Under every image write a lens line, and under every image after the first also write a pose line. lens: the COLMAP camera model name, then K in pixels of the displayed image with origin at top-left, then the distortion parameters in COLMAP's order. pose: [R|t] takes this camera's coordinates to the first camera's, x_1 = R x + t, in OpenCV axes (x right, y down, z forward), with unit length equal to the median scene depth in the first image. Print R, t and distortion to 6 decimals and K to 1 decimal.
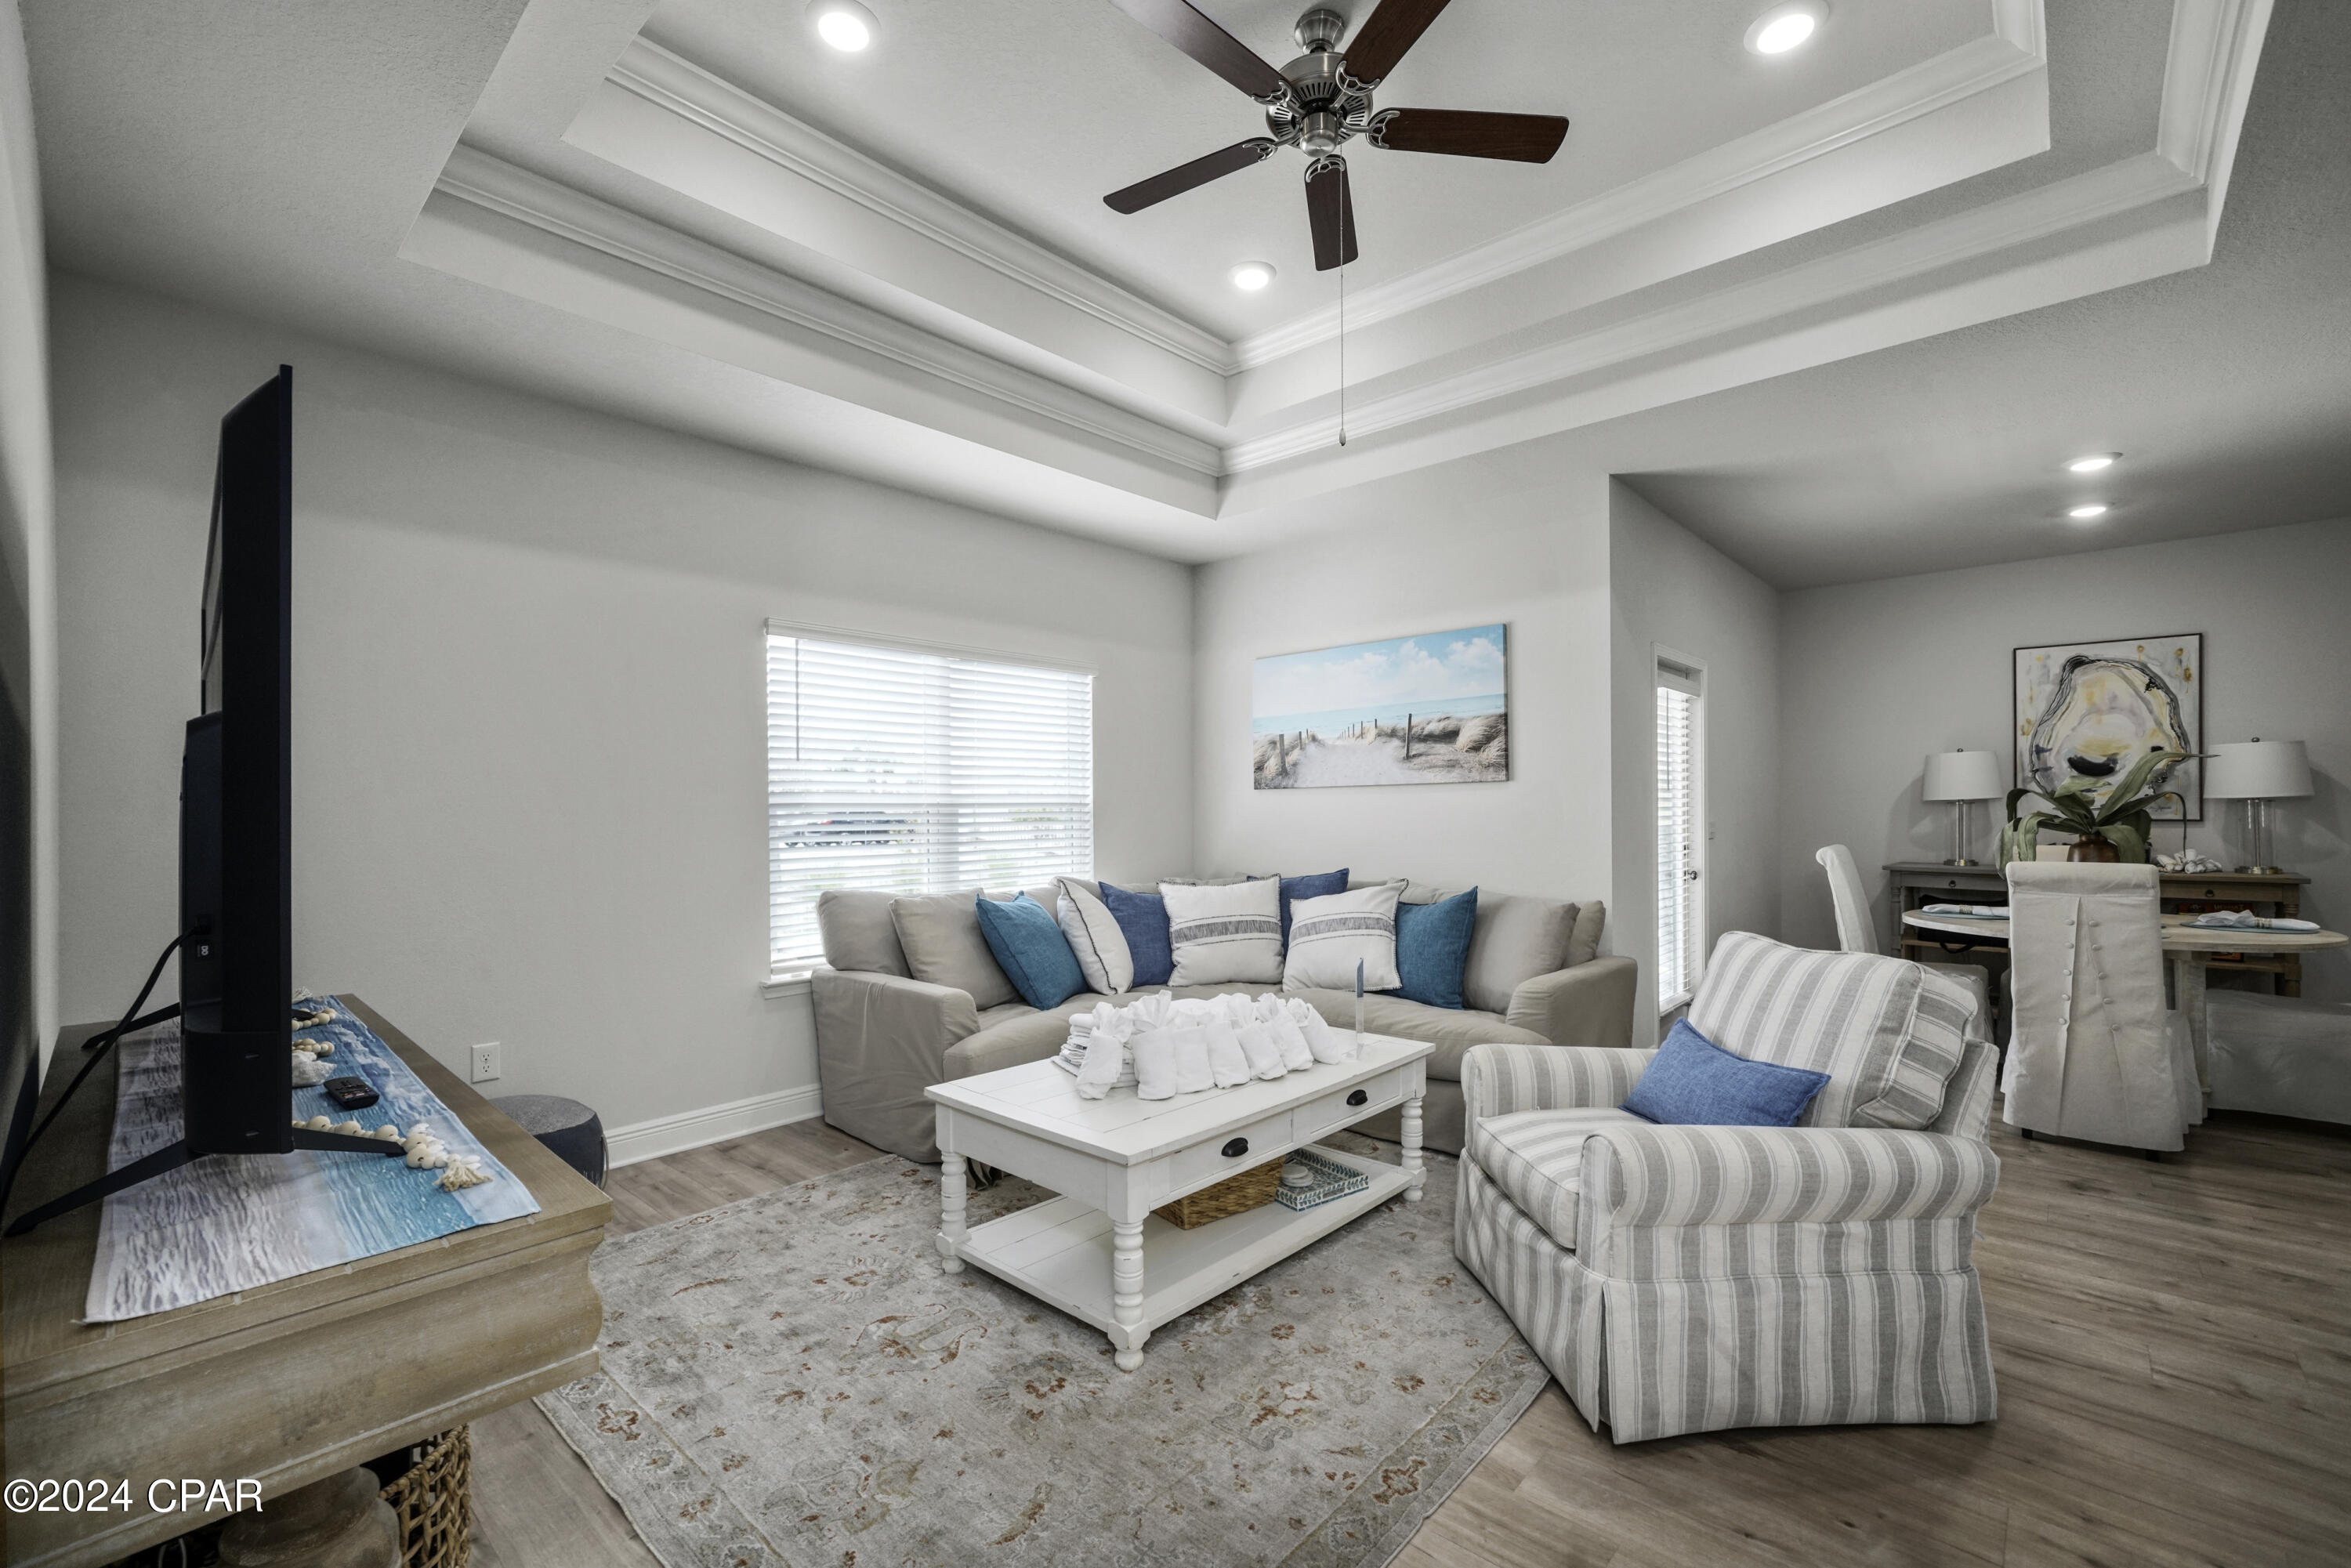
lens RADIAL K [[982.1, 0, 1175.8], [0, 982.1, 799.4], [0, 0, 1]] dist [0.001974, 0.001896]
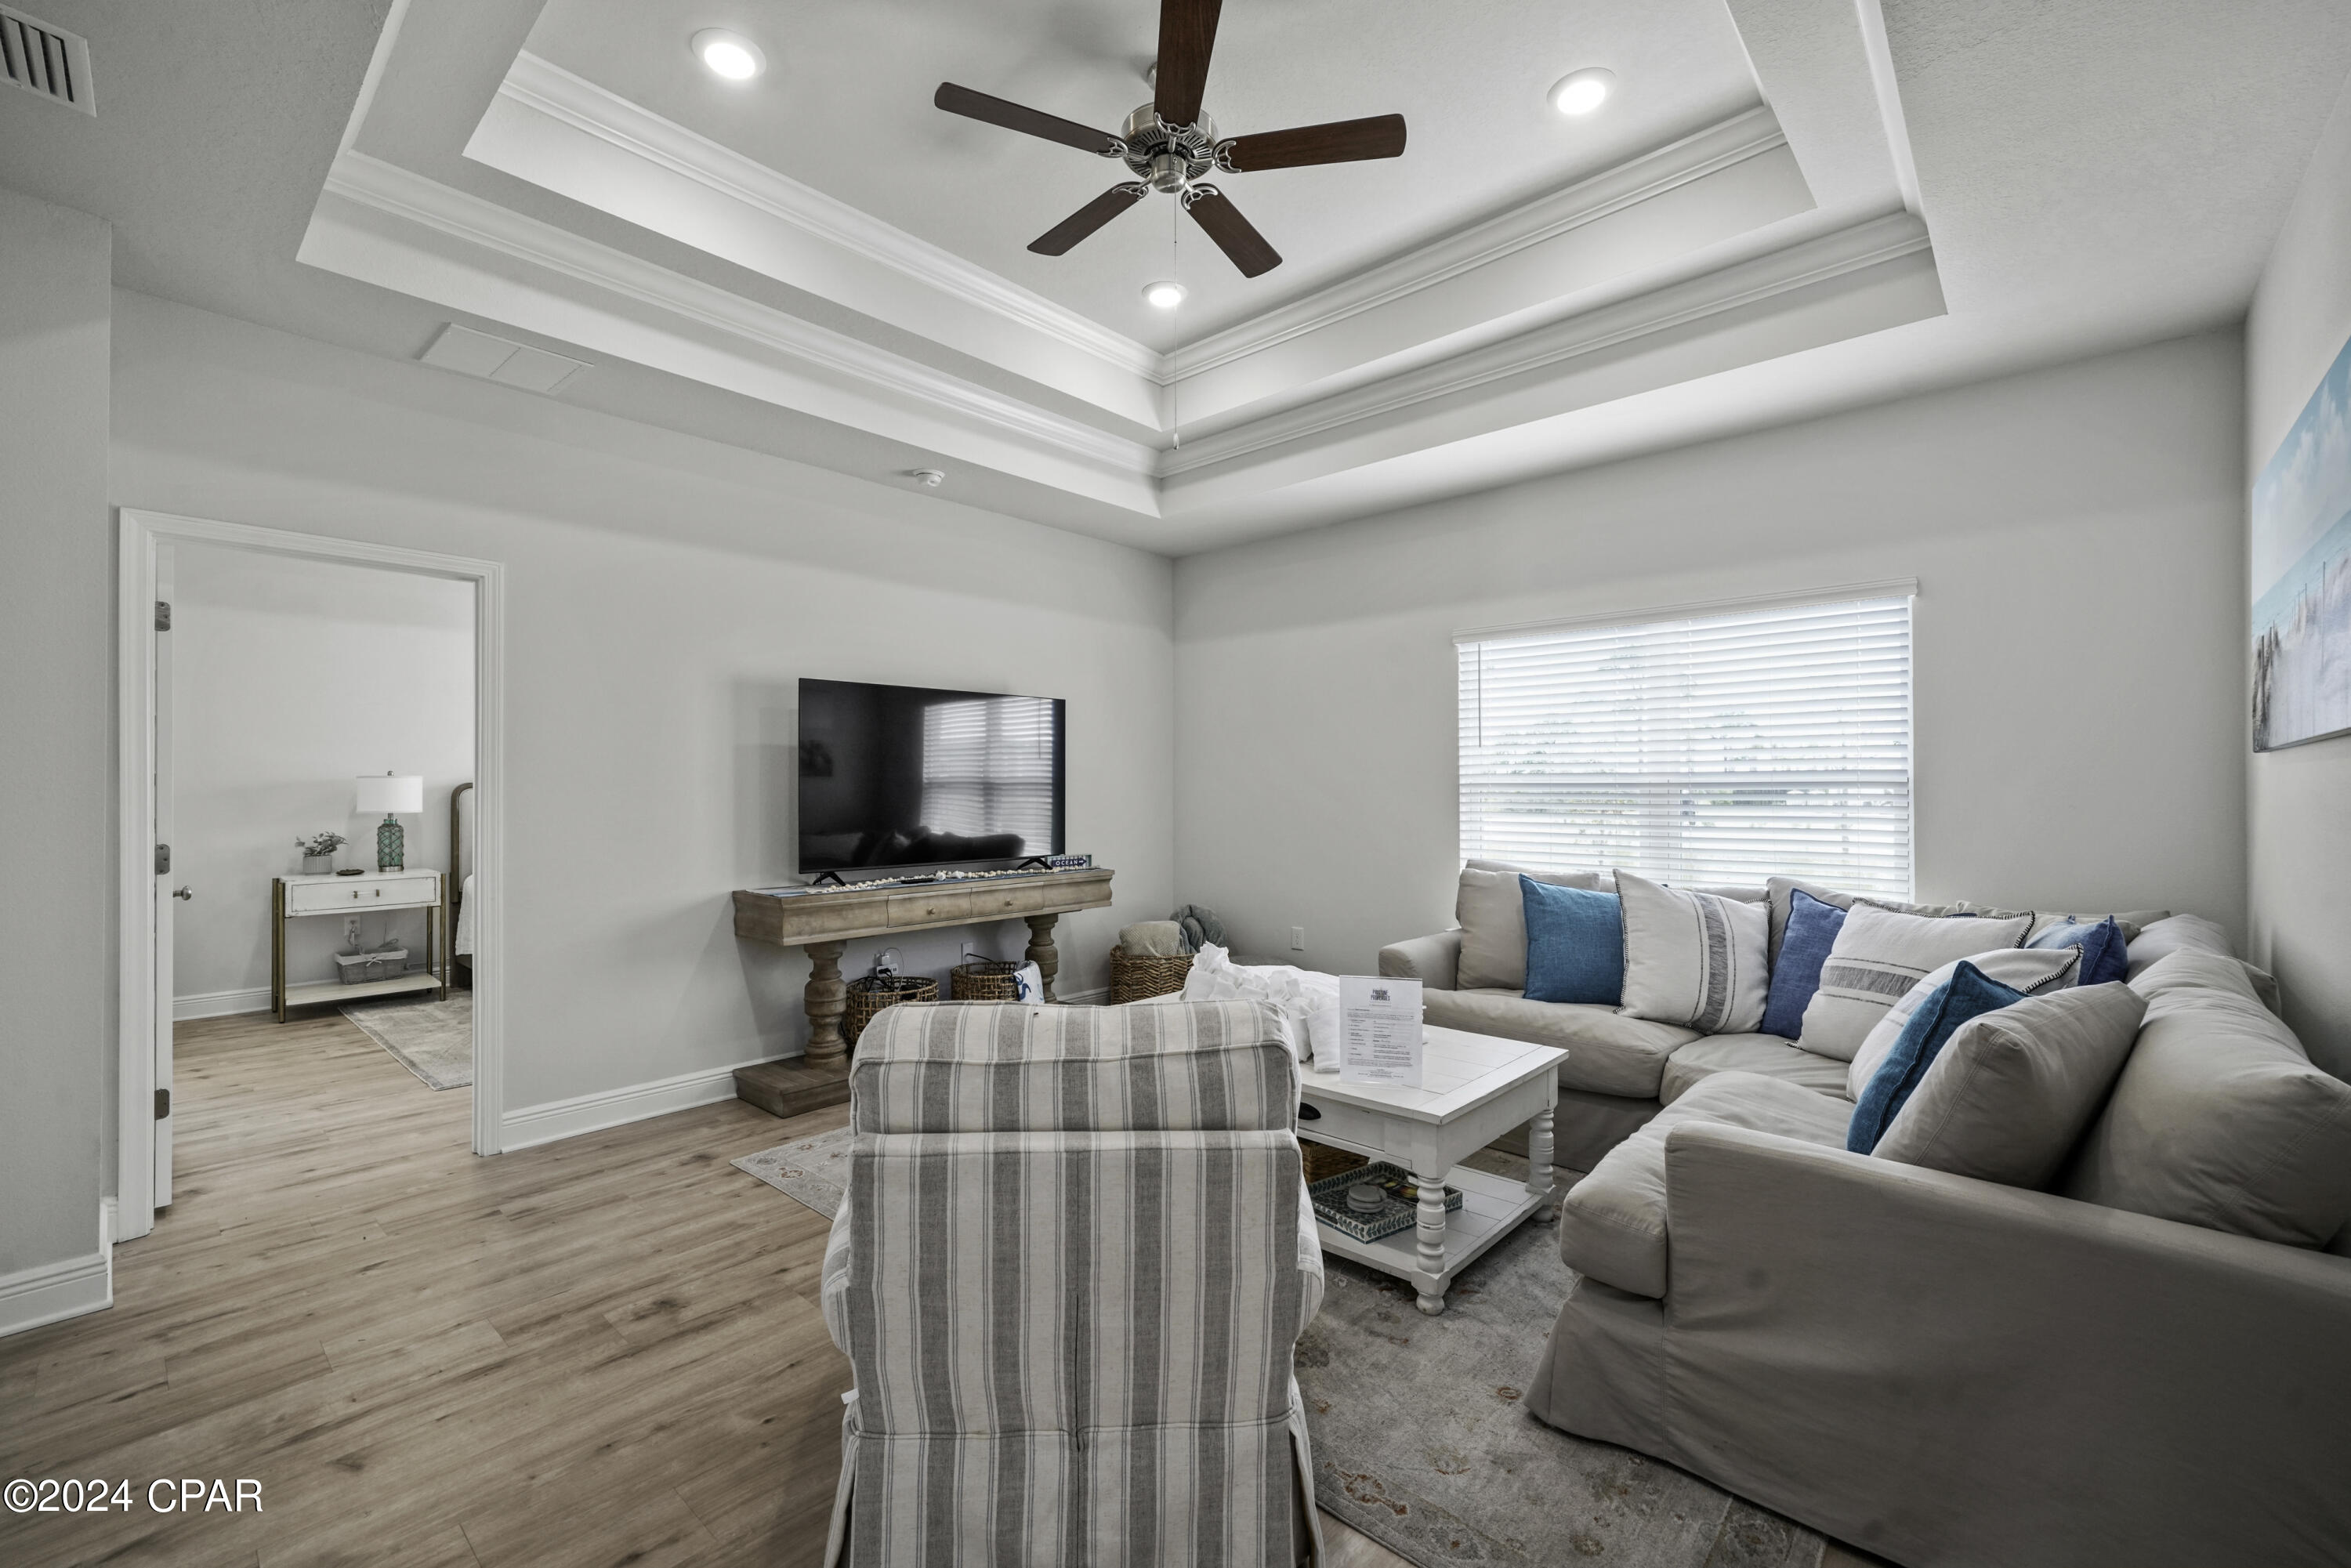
lens RADIAL K [[982.1, 0, 1167.3], [0, 982.1, 783.5], [0, 0, 1]] dist [0.001974, 0.001896]
pose [[0.007011, -0.002664, -0.999972, 1.205232], [0.005999, 0.999979, -0.002622, 0.005968], [0.999957, -0.005980, 0.007027, 0.963243]]
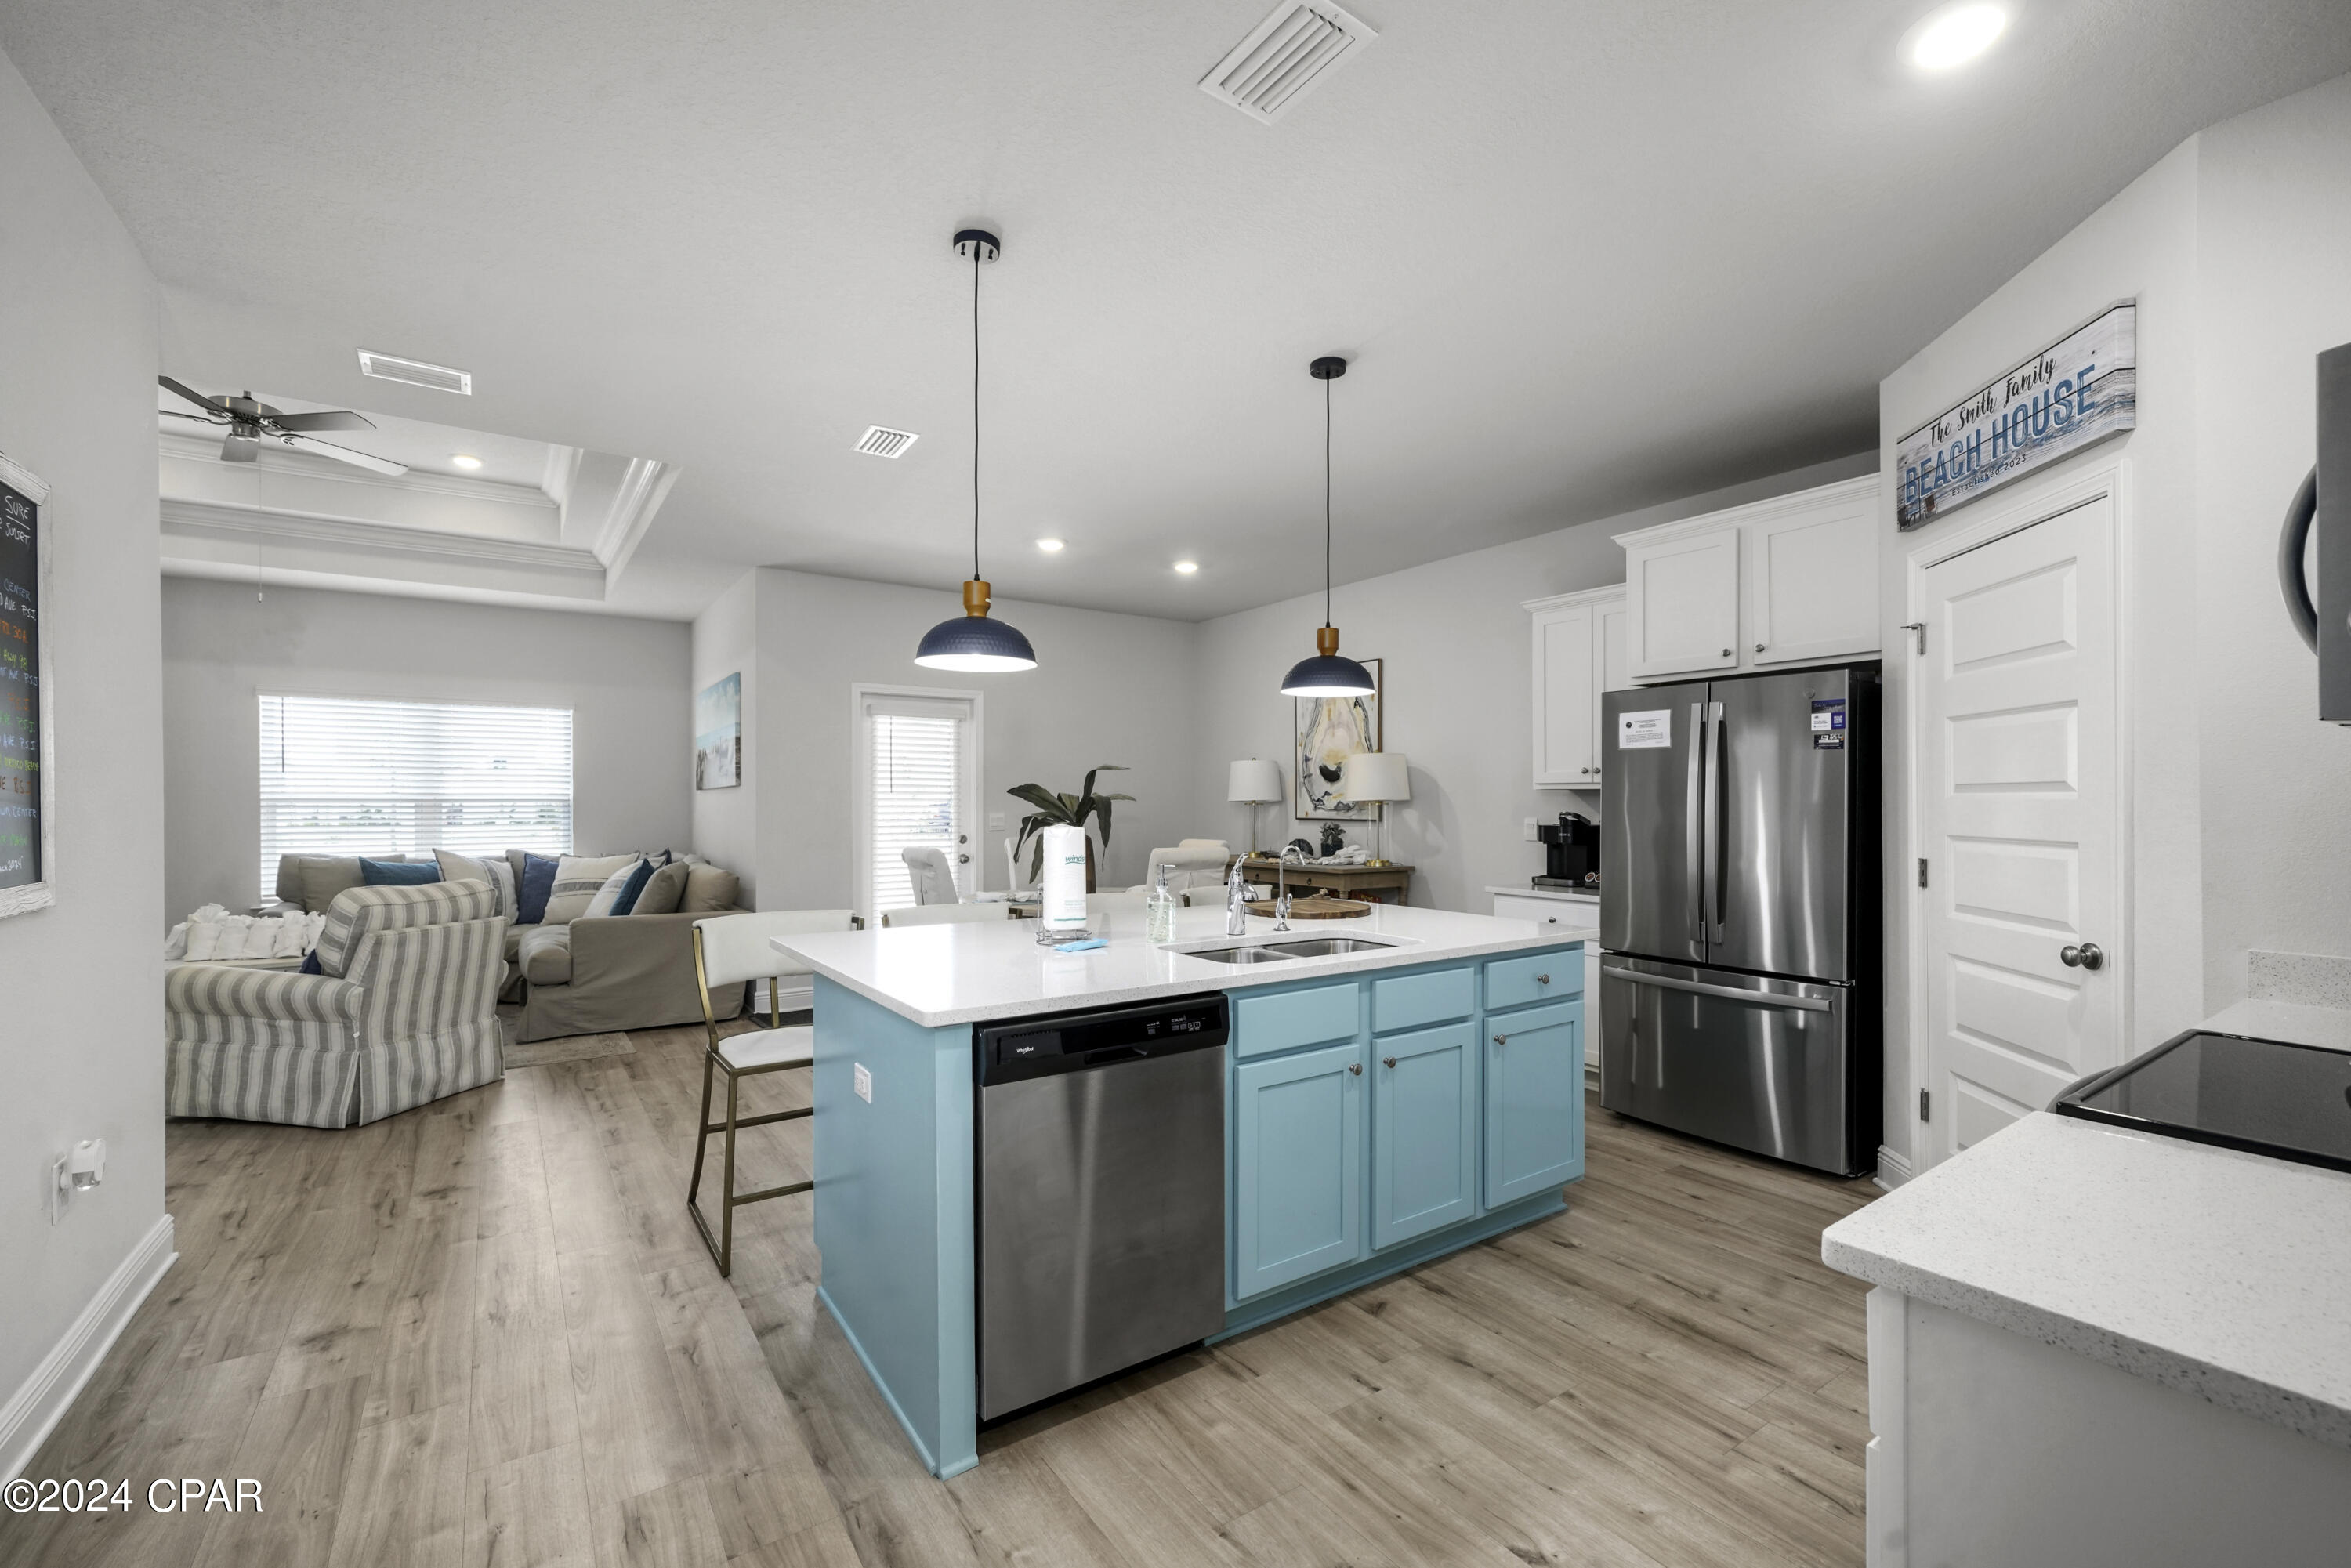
lens RADIAL K [[977.7, 0, 1173.9], [0, 977.7, 797.4], [0, 0, 1]] dist [-0.014758, -0.000229]
pose [[0.976943, 0.004784, -0.213446, 2.143650], [-0.004313, 0.999987, 0.002671, -0.016084], [0.213456, -0.001689, 0.976951, -0.360879]]
